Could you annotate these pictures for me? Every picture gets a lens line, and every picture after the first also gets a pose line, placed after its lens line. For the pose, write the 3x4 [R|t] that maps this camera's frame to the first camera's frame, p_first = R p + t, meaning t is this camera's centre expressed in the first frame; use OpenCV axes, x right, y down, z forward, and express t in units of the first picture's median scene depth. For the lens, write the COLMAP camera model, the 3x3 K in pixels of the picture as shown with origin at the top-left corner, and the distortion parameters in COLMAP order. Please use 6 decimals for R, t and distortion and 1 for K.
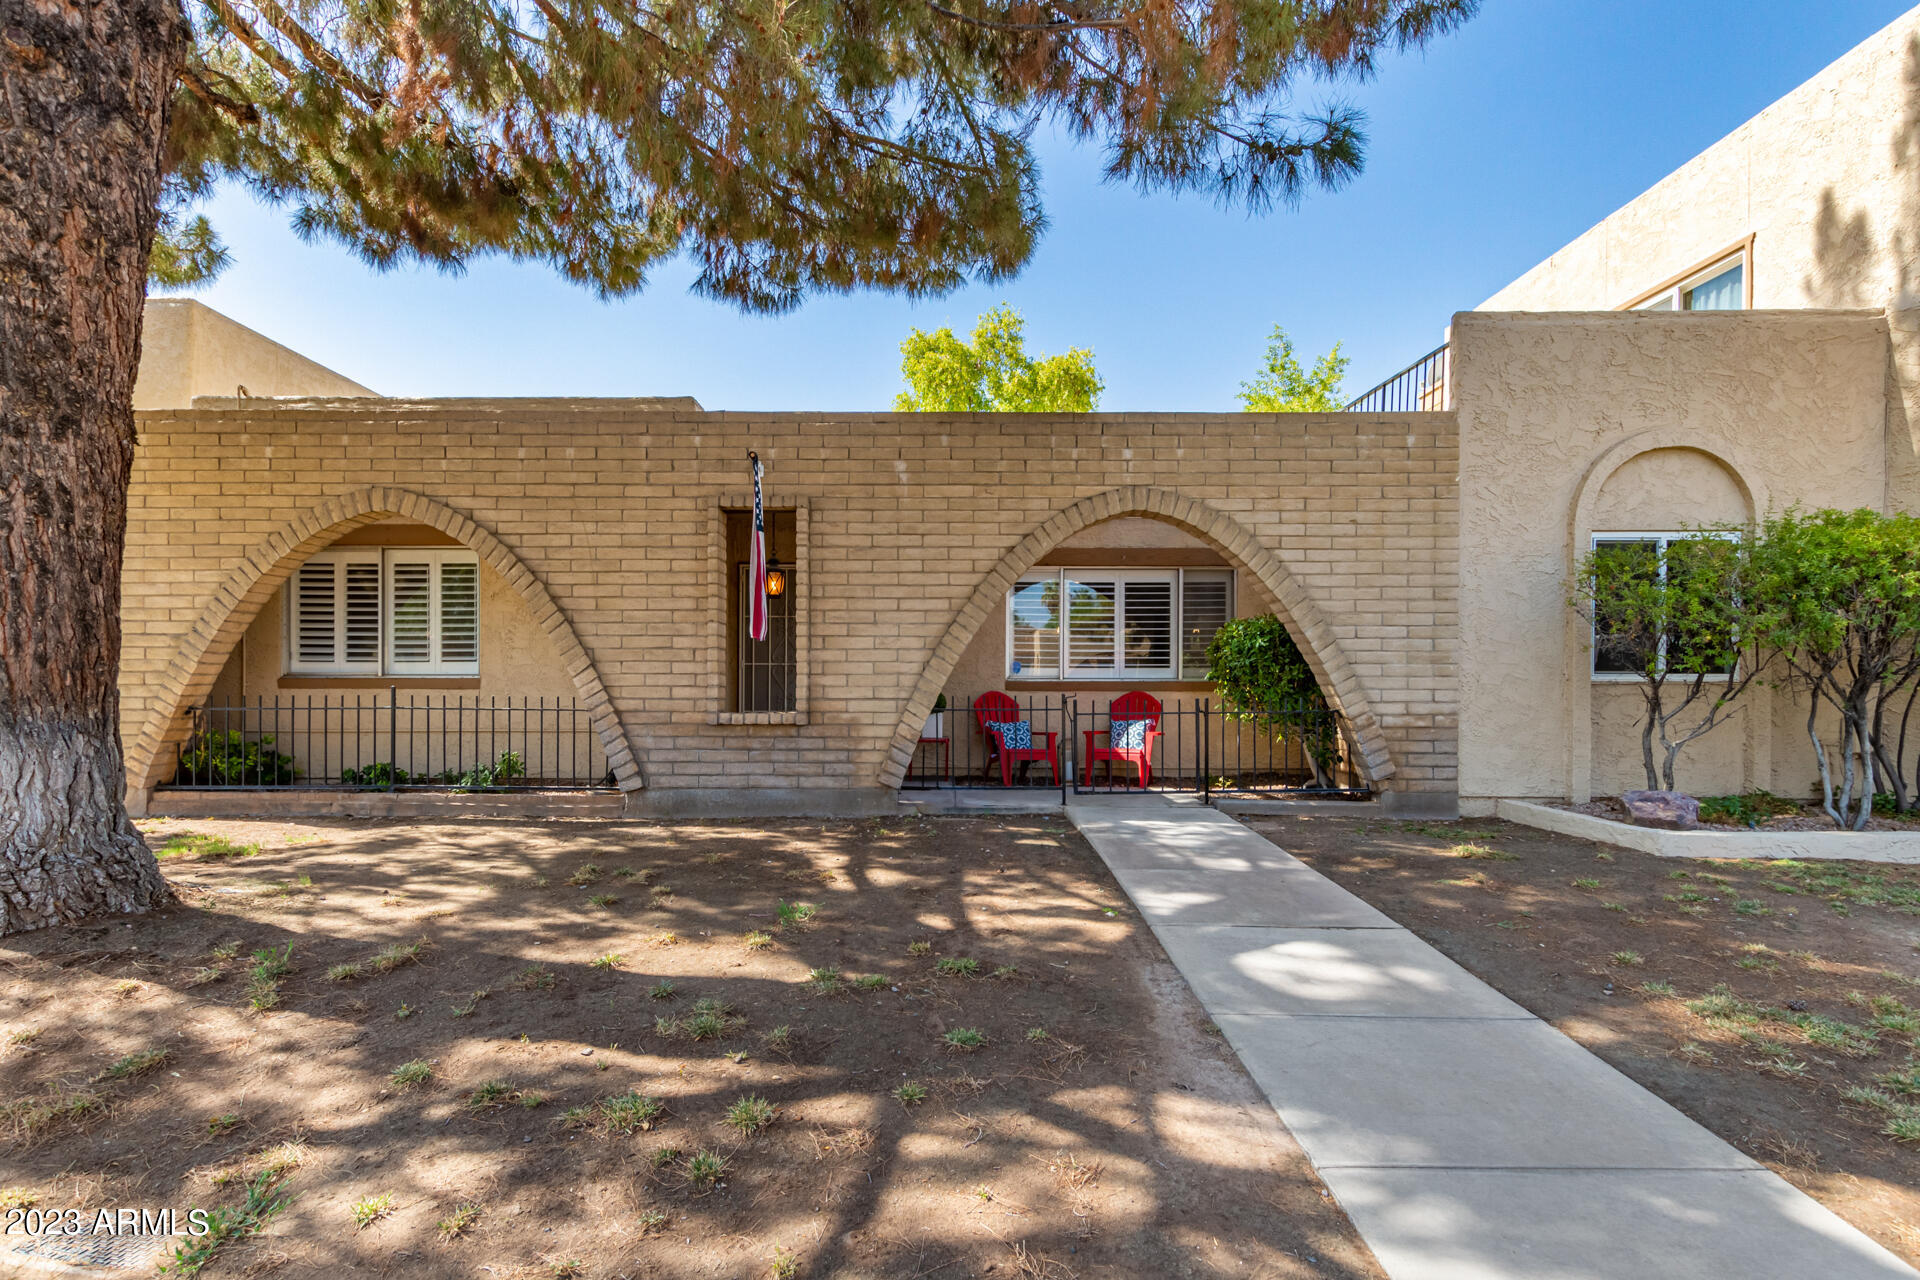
lens RADIAL K [[892.3, 0, 959.0], [0, 892.3, 650.2], [0, 0, 1]] dist [0.008390, -0.001843]
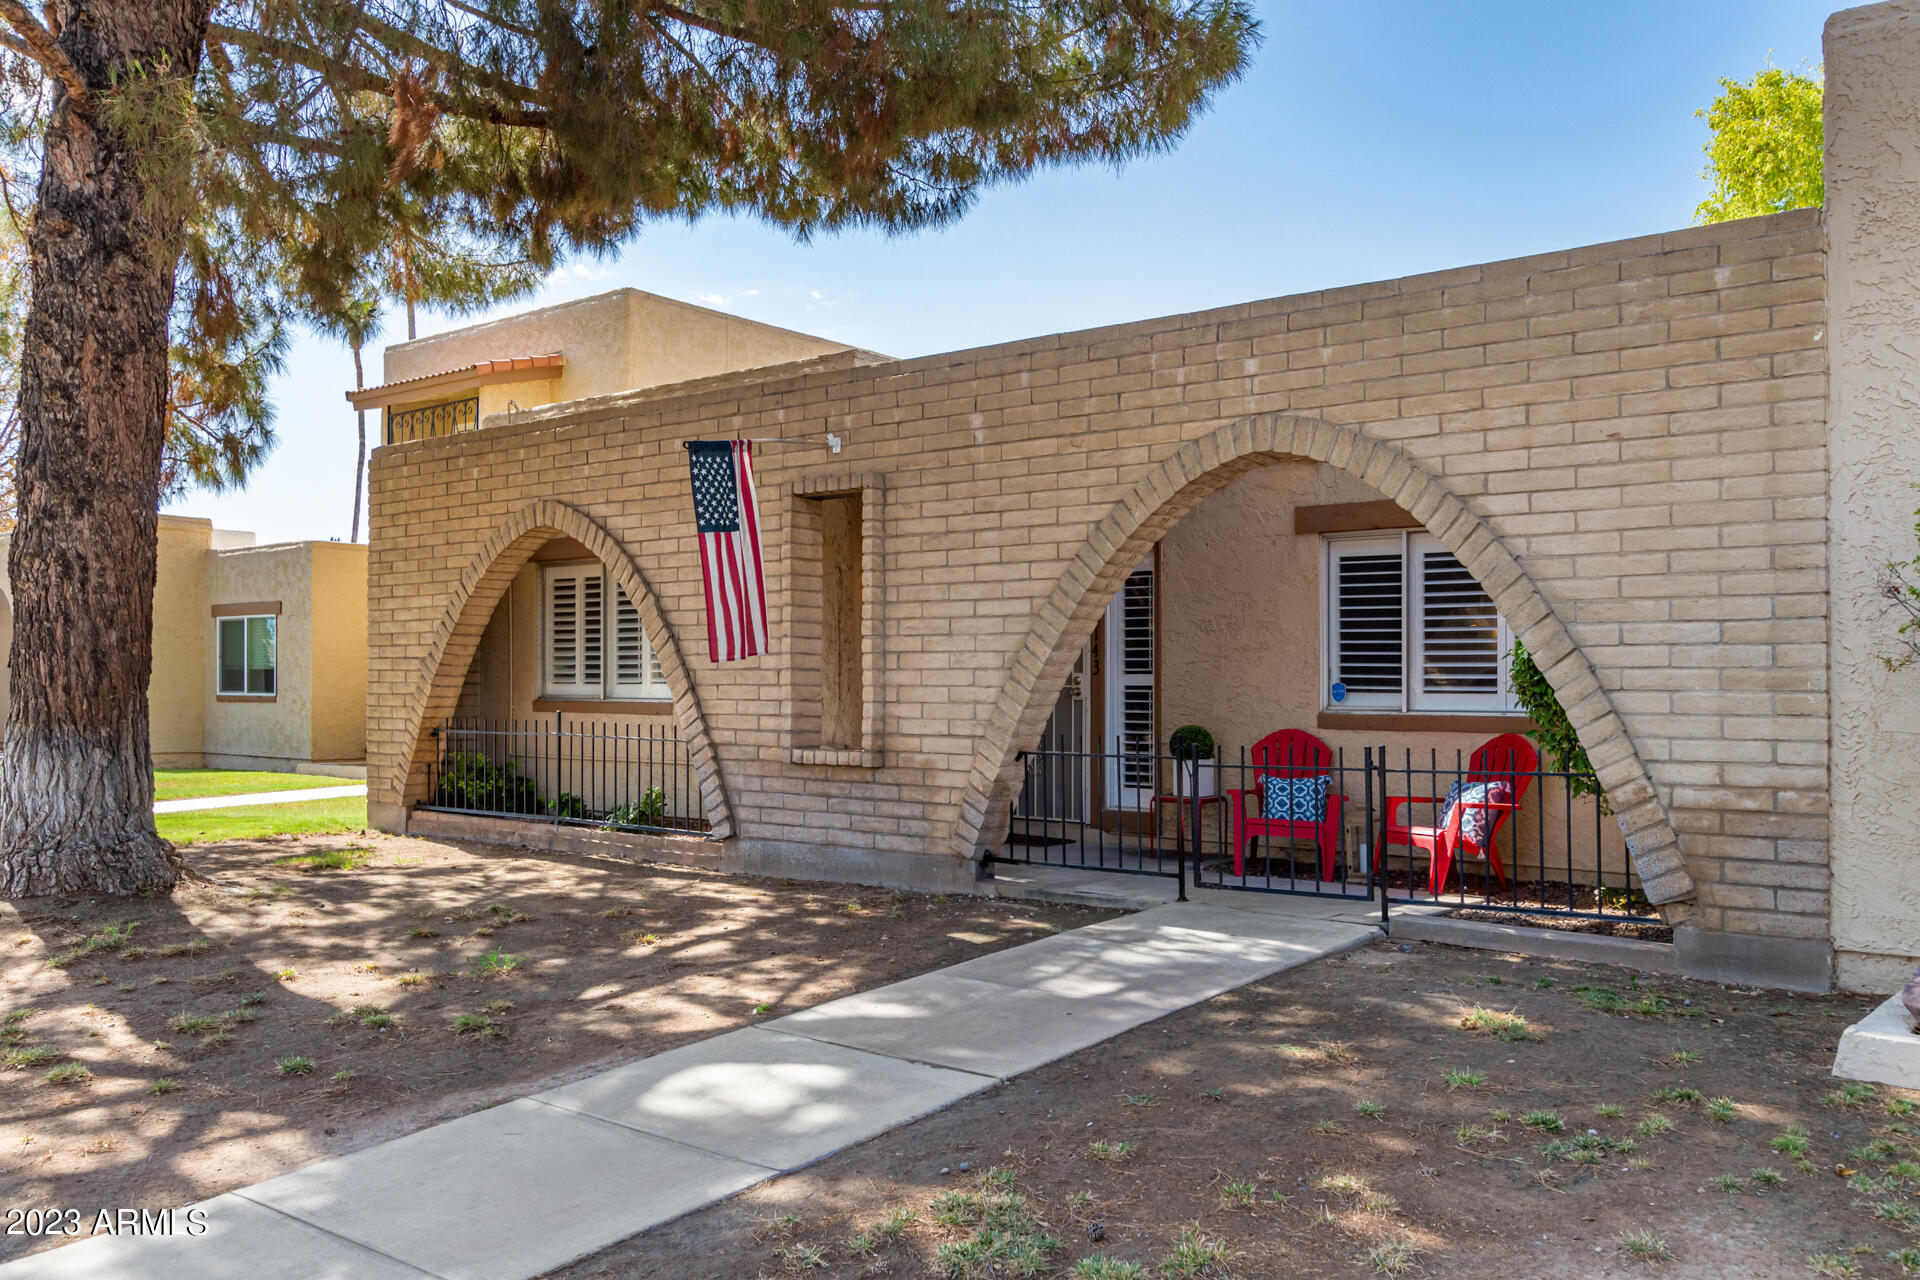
lens RADIAL K [[1407.2, 0, 963.2], [0, 1407.2, 635.8], [0, 0, 1]] dist [-0.004869, 0.006347]
pose [[0.816473, -0.019276, -0.577061, 0.613373], [0.011172, 0.999783, -0.017590, -0.008452], [0.577275, 0.007915, 0.816511, 0.047069]]
